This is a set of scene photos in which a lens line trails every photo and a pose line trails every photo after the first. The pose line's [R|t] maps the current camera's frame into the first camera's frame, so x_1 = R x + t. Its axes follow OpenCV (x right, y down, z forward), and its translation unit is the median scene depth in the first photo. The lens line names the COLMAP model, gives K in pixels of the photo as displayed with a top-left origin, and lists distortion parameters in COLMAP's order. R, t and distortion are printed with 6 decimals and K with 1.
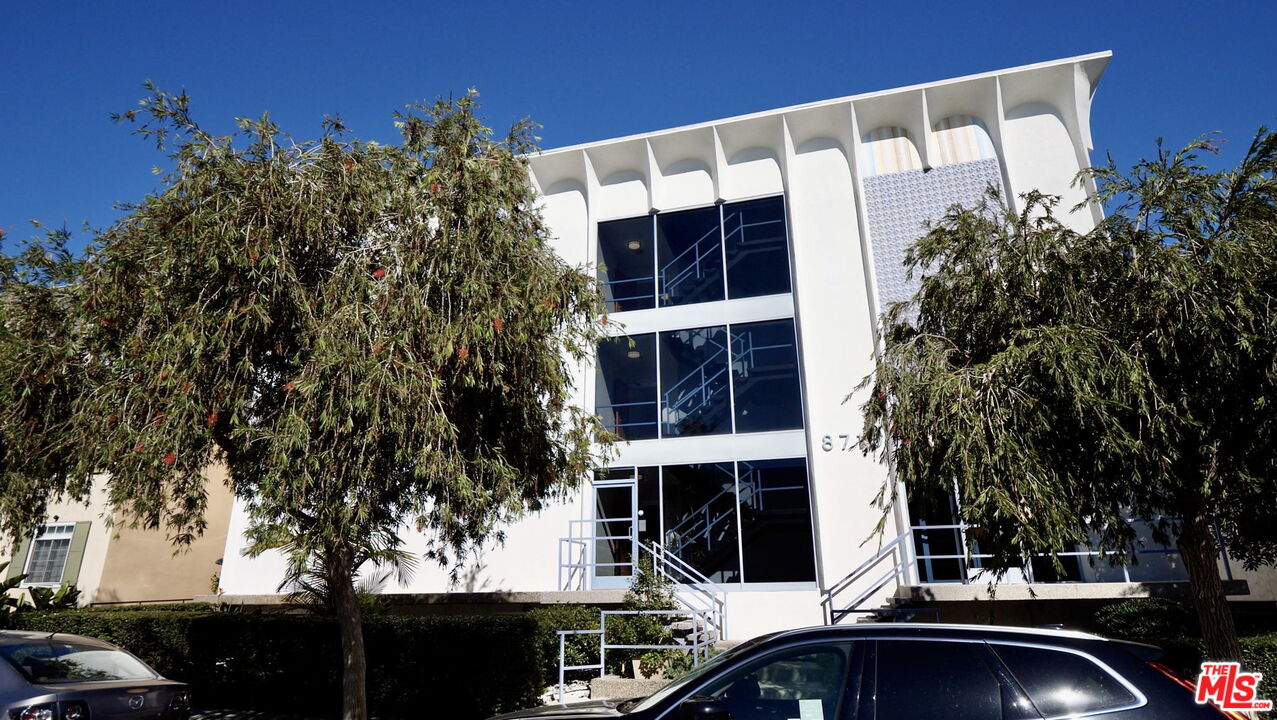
lens RADIAL K [[813.5, 0, 638.5], [0, 813.5, 360.0], [0, 0, 1]] dist [-0.026428, 0.001311]
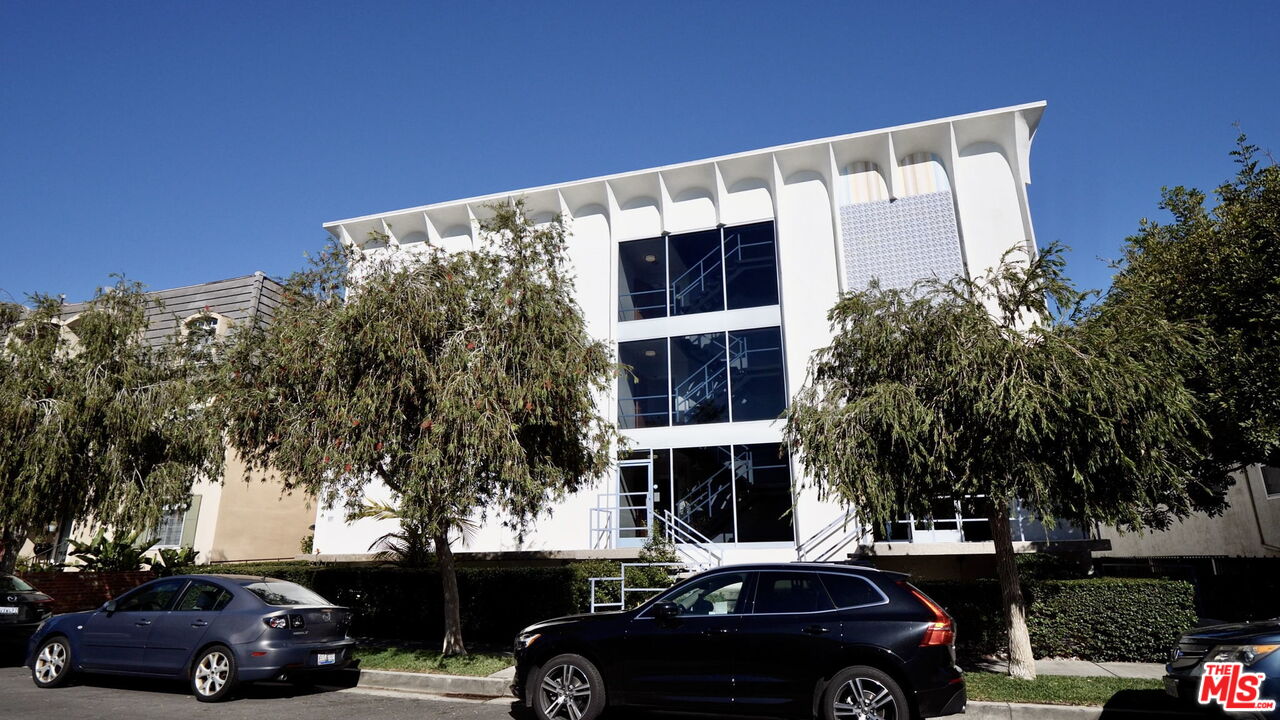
lens RADIAL K [[815.4, 0, 640.0], [0, 815.4, 360.0], [0, 0, 1]] dist [-0.026428, 0.001311]
pose [[0.999325, -0.010576, -0.035190, 0.025242], [0.012171, 0.998894, 0.045416, -0.061955], [0.034671, -0.045813, 0.998348, -0.231333]]
